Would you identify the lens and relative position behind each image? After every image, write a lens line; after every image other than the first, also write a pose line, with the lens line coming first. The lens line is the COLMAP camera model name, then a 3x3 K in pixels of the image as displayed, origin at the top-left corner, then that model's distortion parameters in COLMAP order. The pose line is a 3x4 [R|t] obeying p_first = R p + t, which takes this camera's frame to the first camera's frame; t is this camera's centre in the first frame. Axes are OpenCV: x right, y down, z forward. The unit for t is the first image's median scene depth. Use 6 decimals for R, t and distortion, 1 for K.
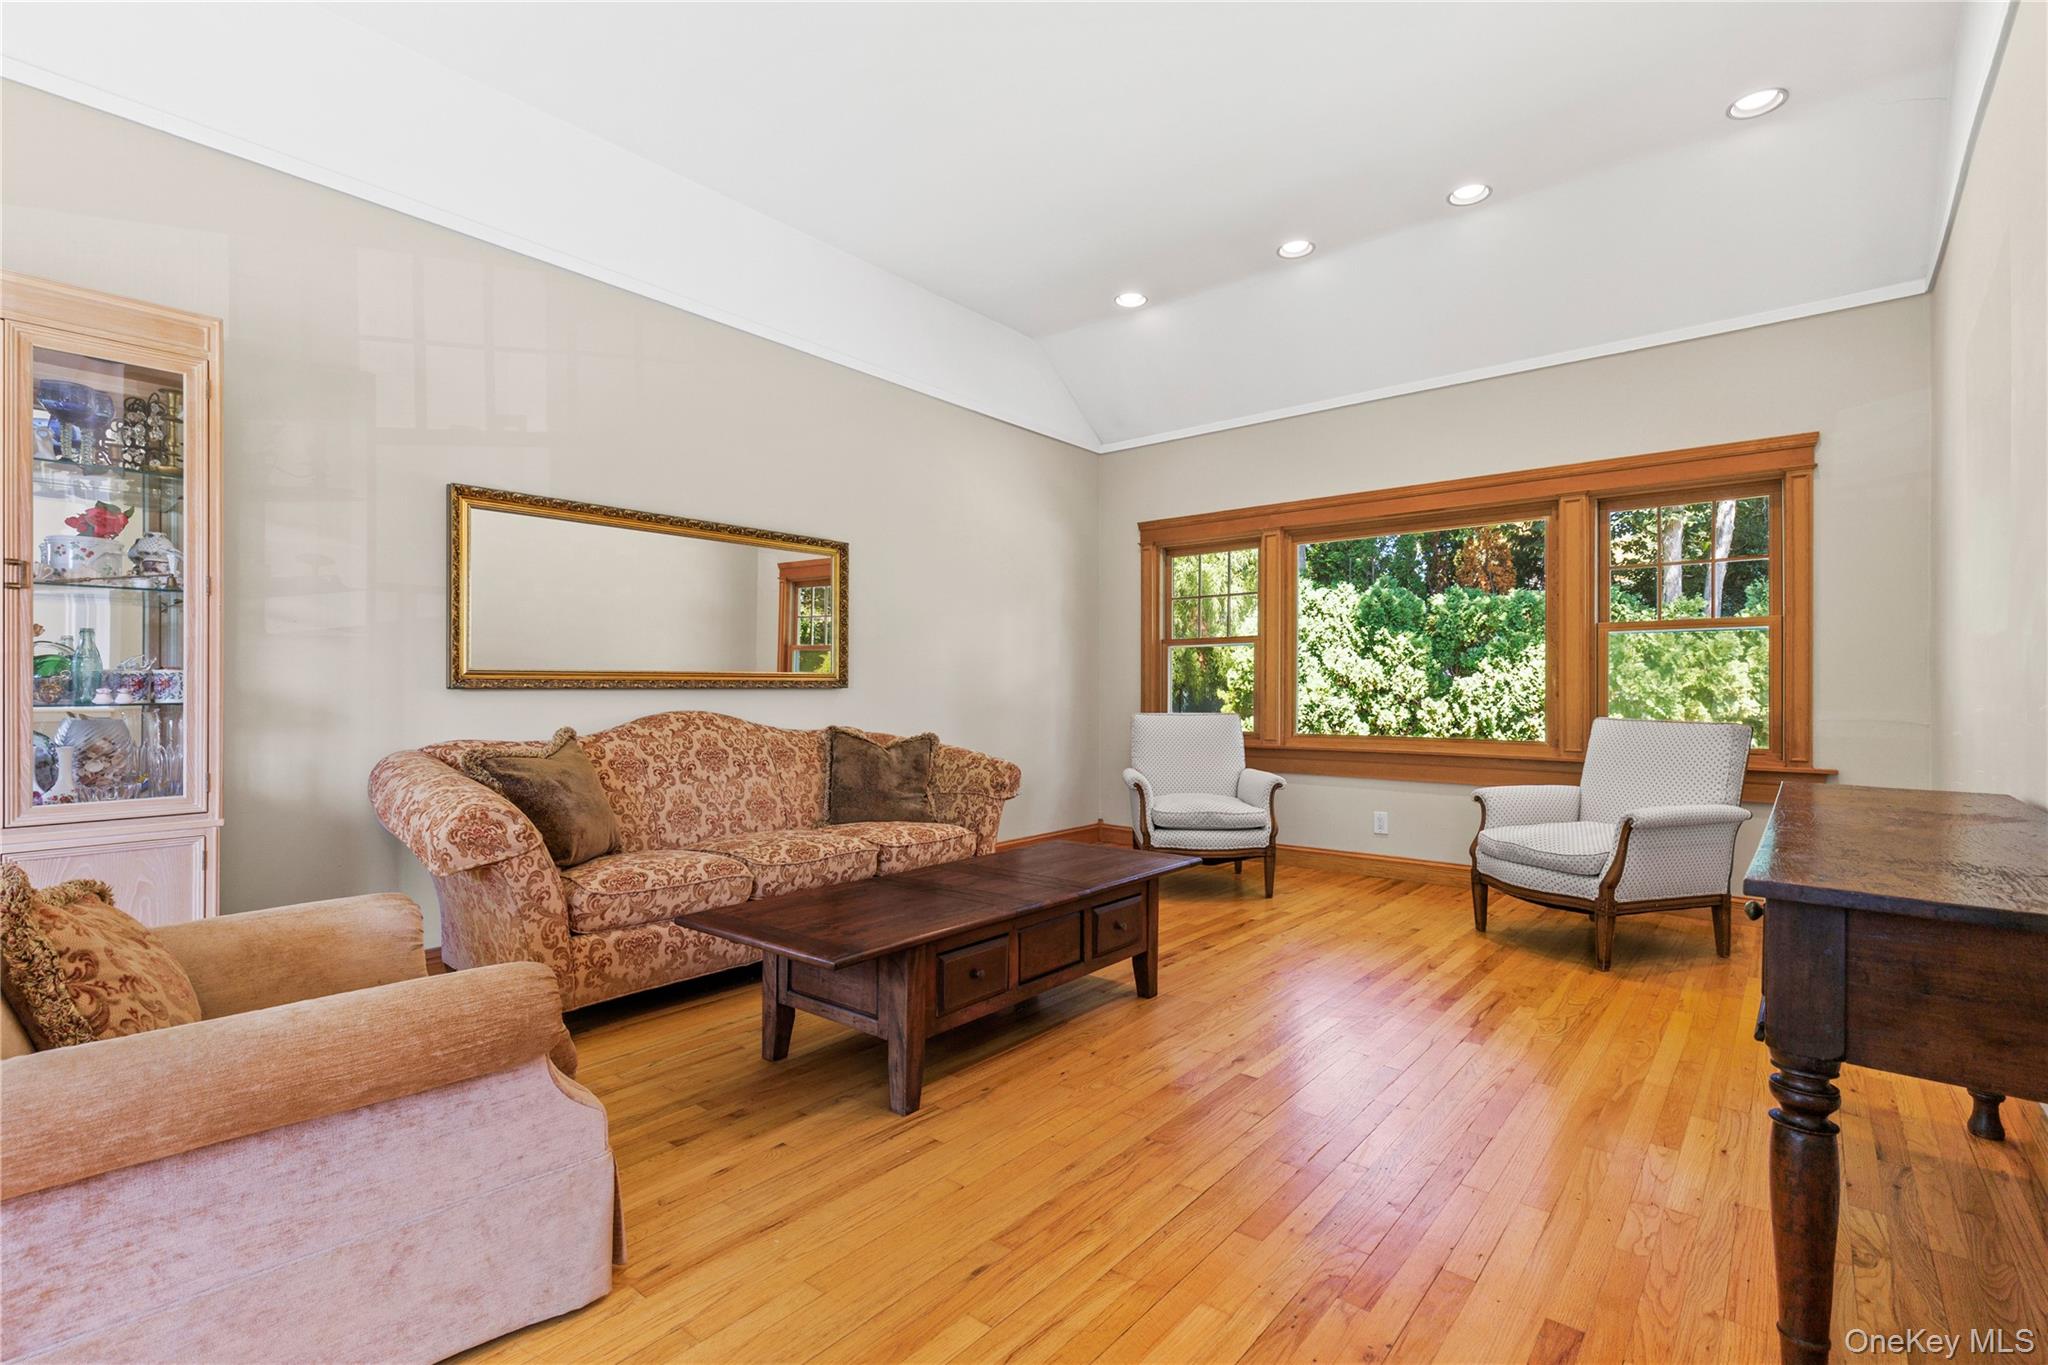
lens RADIAL K [[950.3, 0, 1023.4], [0, 950.3, 689.5], [0, 0, 1]] dist [0.009077, 0.001133]
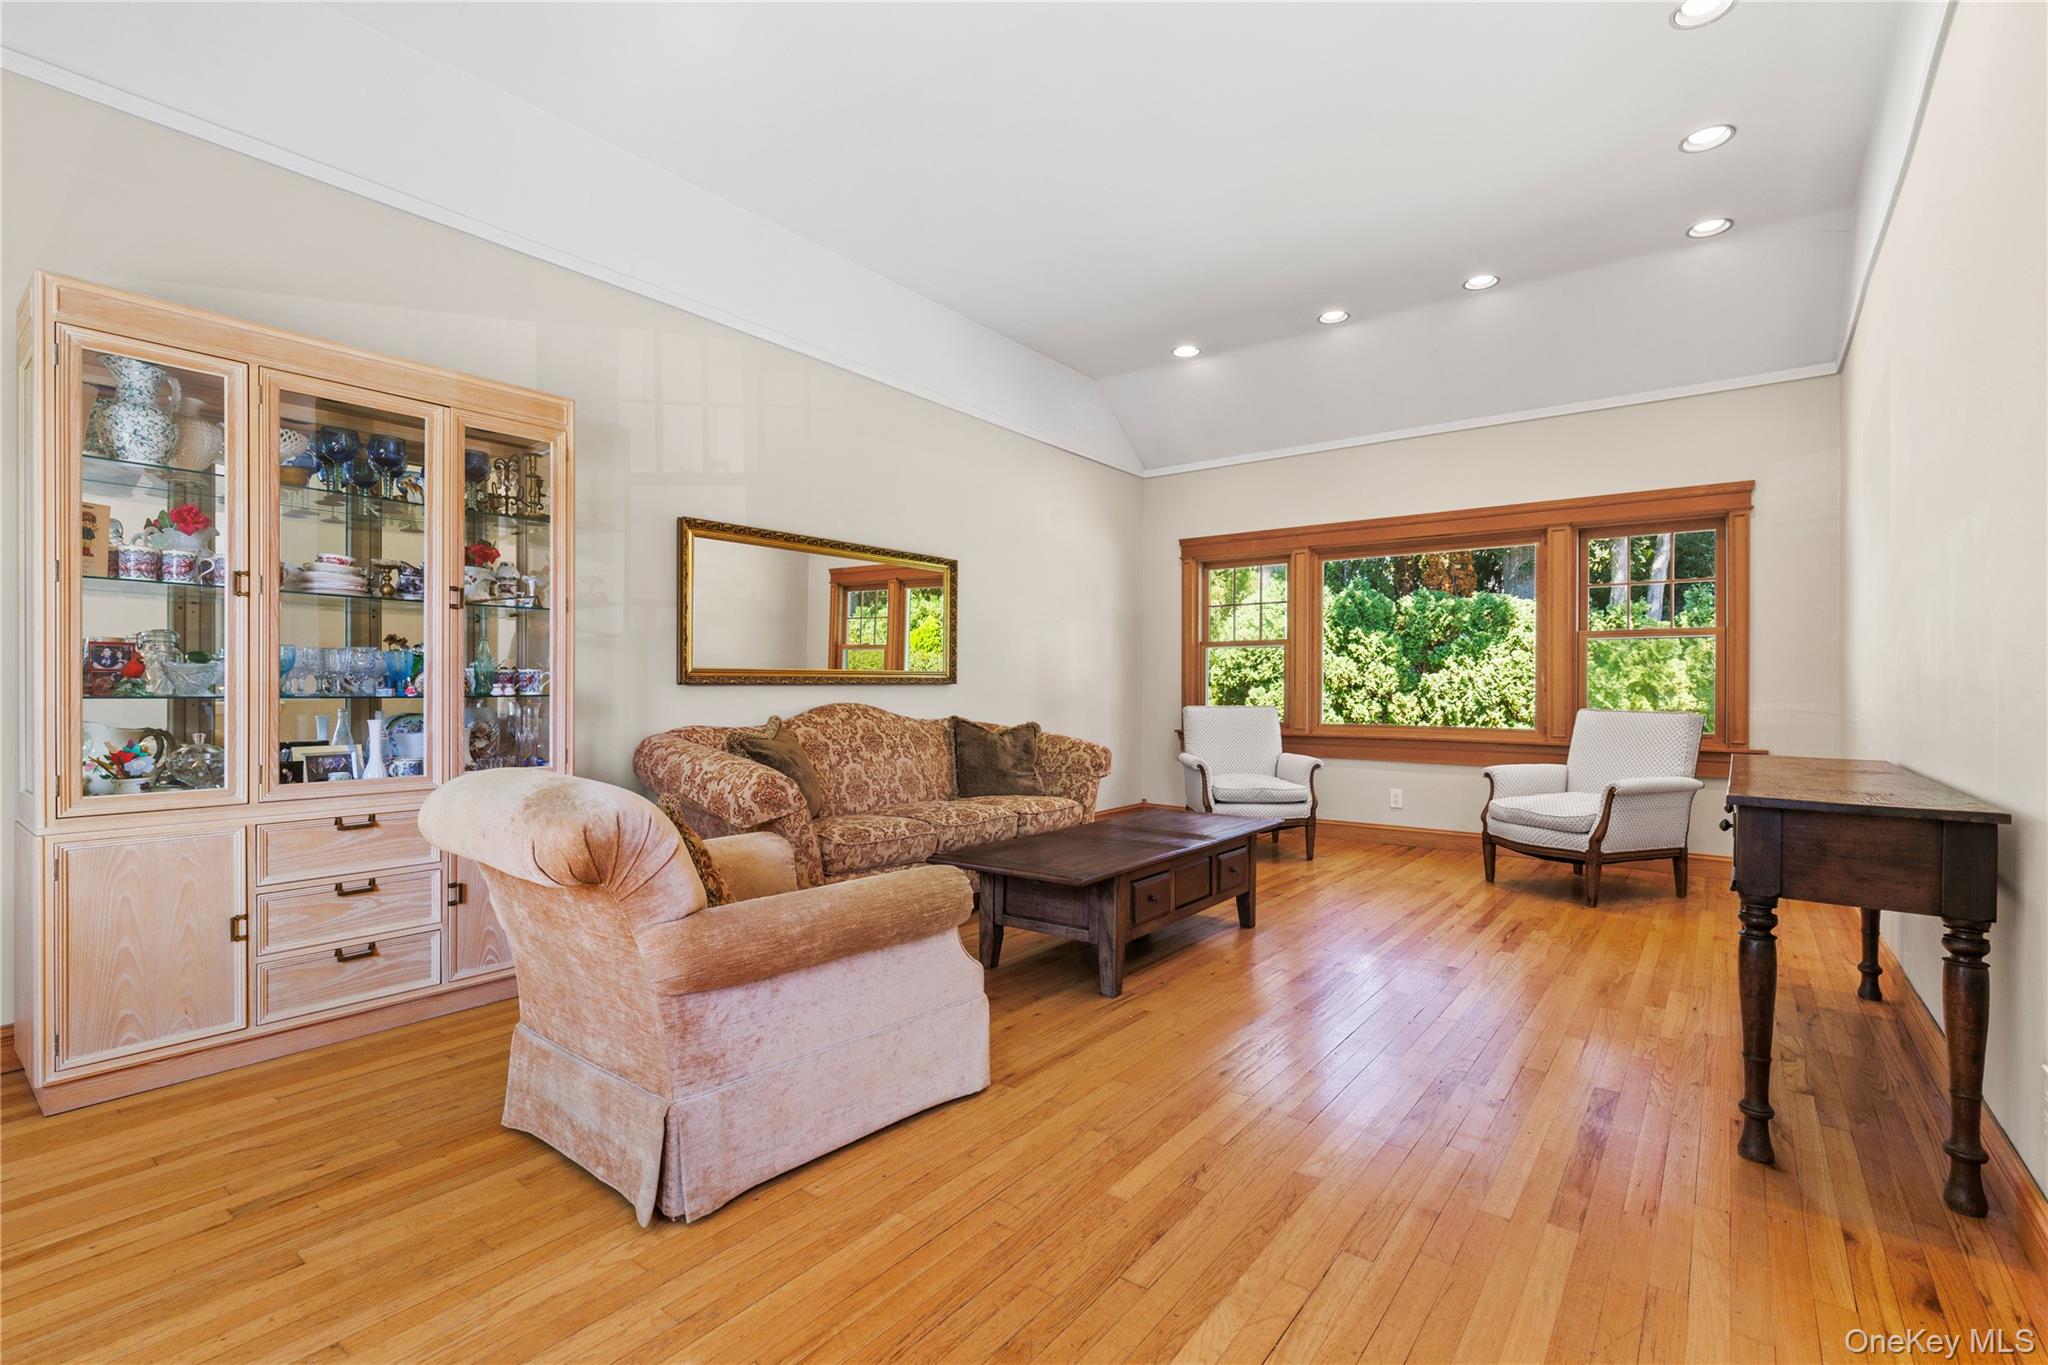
lens RADIAL K [[950.3, 0, 1026.0], [0, 950.3, 686.3], [0, 0, 1]] dist [0.009077, 0.001133]
pose [[0.998814, 0.001322, 0.048664, -0.205562], [-0.001419, 0.999997, 0.001955, -0.001102], [-0.048662, -0.002022, 0.998813, -0.230138]]
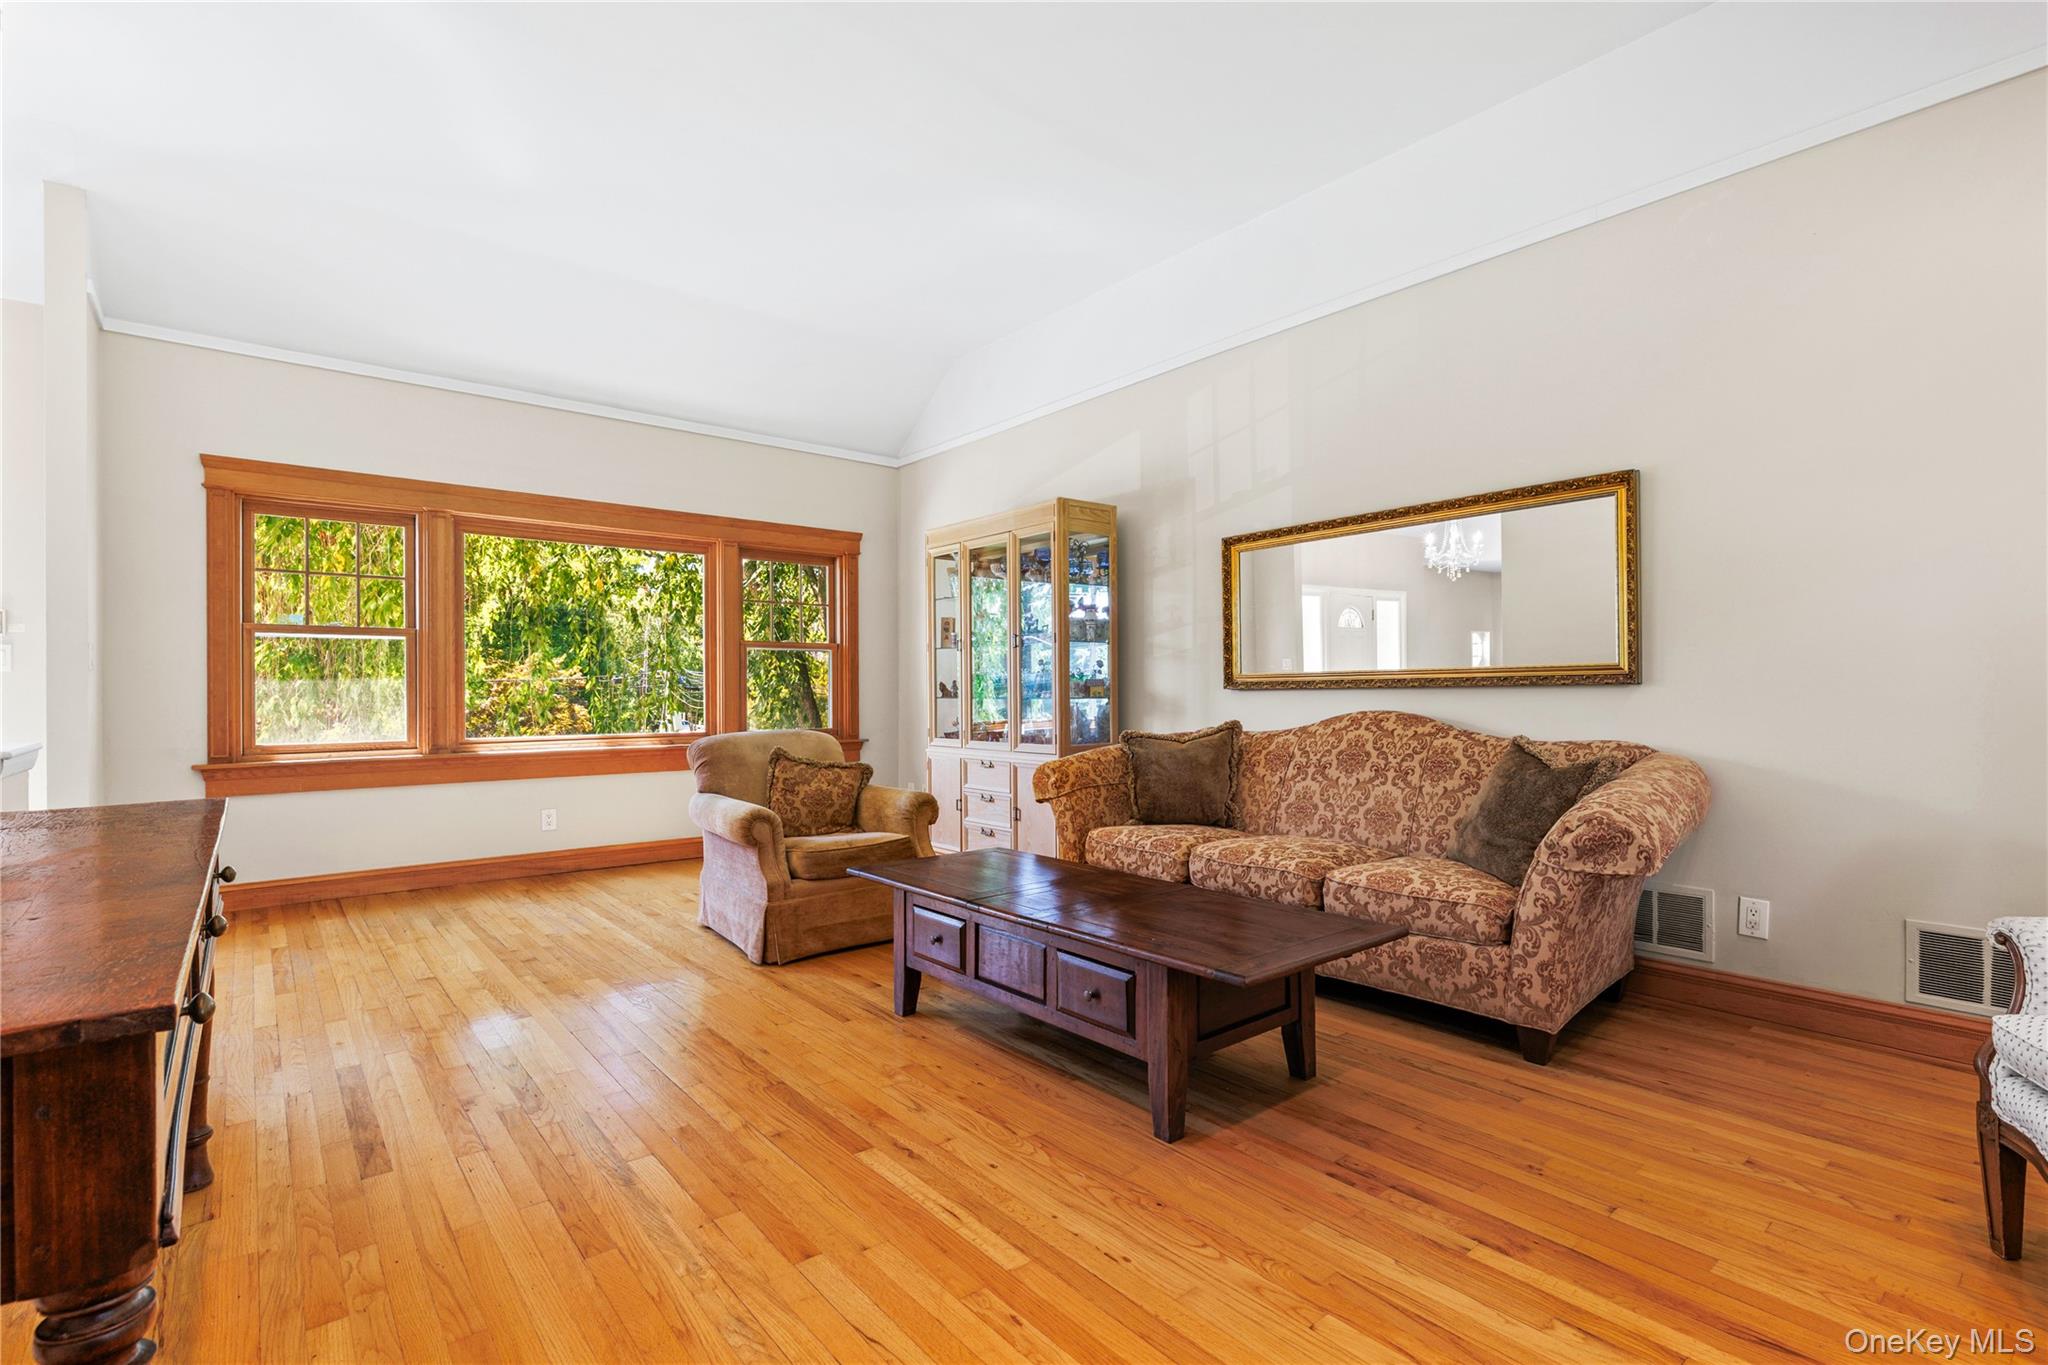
lens RADIAL K [[950.3, 0, 1030.7], [0, 950.3, 687.0], [0, 0, 1]] dist [0.009077, 0.001133]
pose [[-0.192390, -0.007180, -0.981292, 0.736555], [0.006175, 0.999945, -0.008527, 0.005172], [0.981299, -0.007700, -0.192335, 0.933484]]
